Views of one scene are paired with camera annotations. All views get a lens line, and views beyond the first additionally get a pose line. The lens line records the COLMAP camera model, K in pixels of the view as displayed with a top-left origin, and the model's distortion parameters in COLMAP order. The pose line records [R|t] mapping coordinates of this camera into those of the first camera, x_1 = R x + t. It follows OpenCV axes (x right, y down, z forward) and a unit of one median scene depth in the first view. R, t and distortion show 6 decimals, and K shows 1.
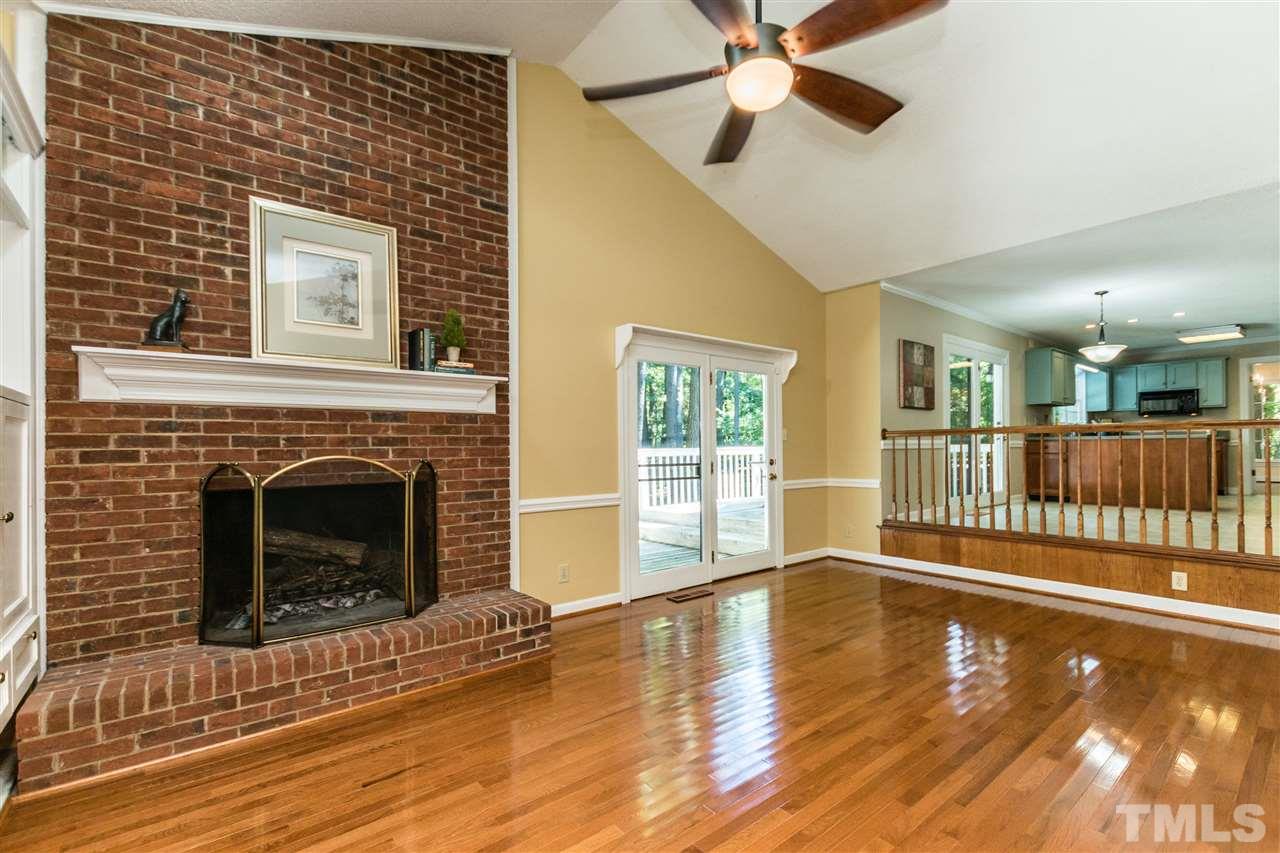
lens RADIAL K [[589.0, 0, 644.8], [0, 589.0, 446.8], [0, 0, 1]] dist [0.001417, -0.000719]
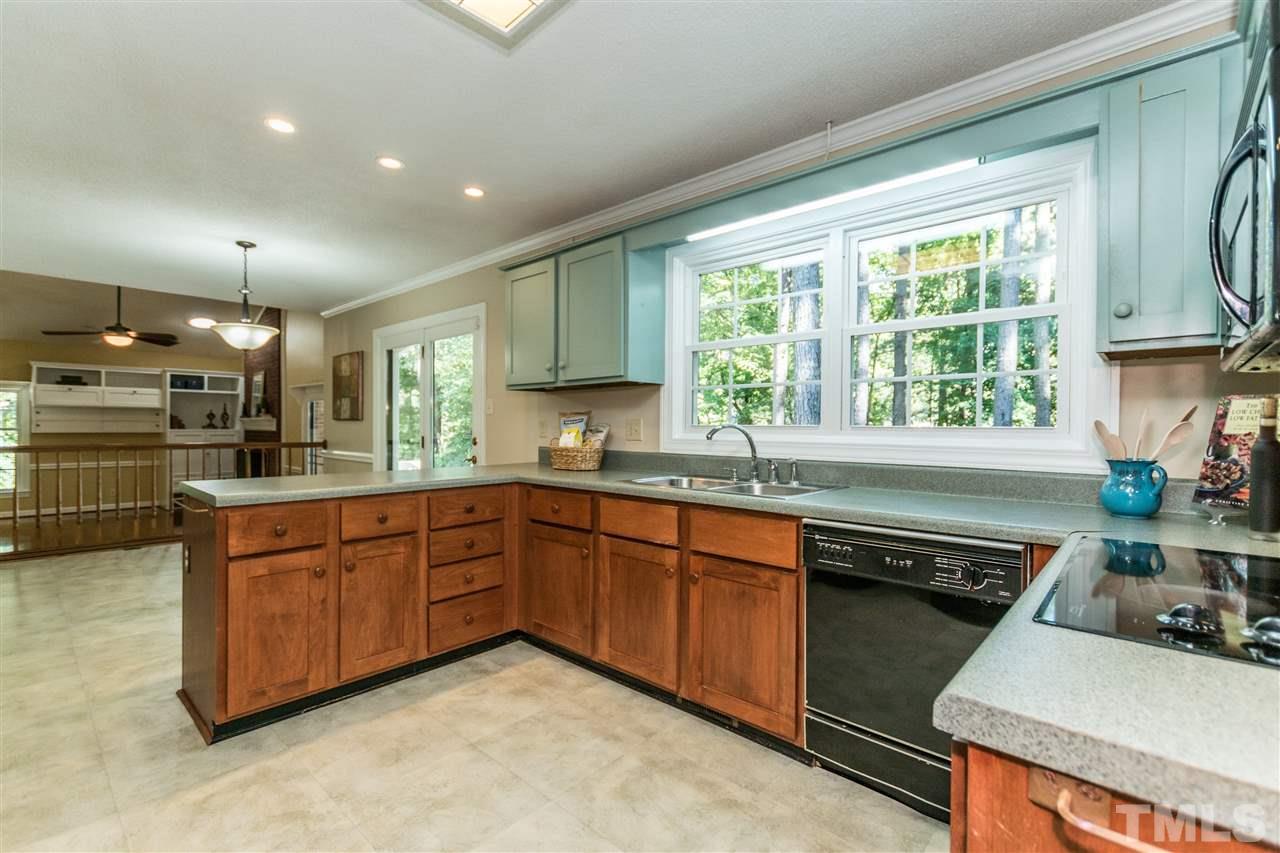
lens RADIAL K [[554.9, 0, 635.4], [0, 554.9, 426.3], [0, 0, 1]] dist [-0.000919, -0.000919]
pose [[0.143098, 0.010251, -0.989655, 2.526472], [-0.006732, 0.999933, 0.009384, -0.114937], [0.989686, 0.005319, 0.143157, 2.329032]]
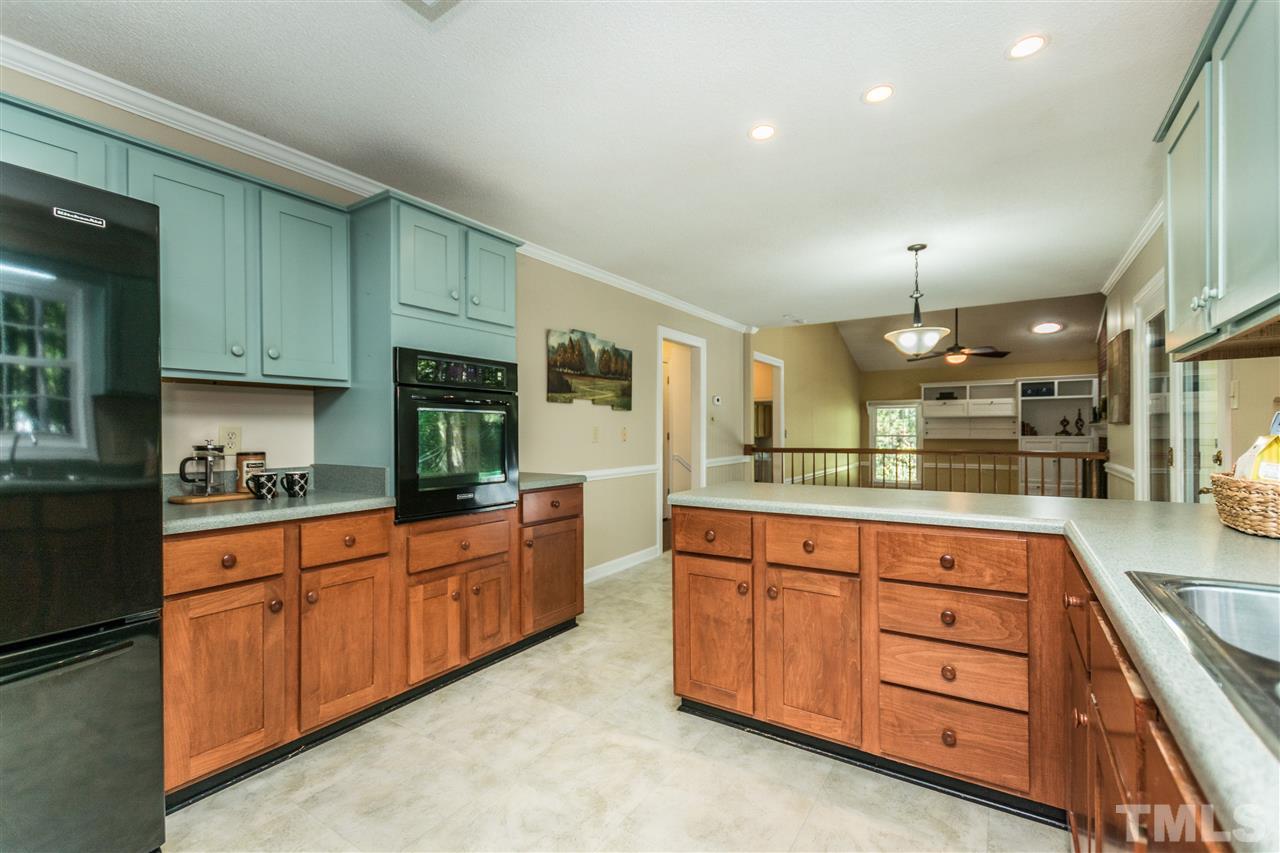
lens RADIAL K [[554.9, 0, 641.6], [0, 554.9, 426.8], [0, 0, 1]] dist [-0.000919, -0.000919]
pose [[-0.952597, 0.009815, -0.304077, 2.202362], [0.012715, 0.999891, -0.007560, -0.111112], [0.303970, -0.011068, -0.952617, 2.552320]]
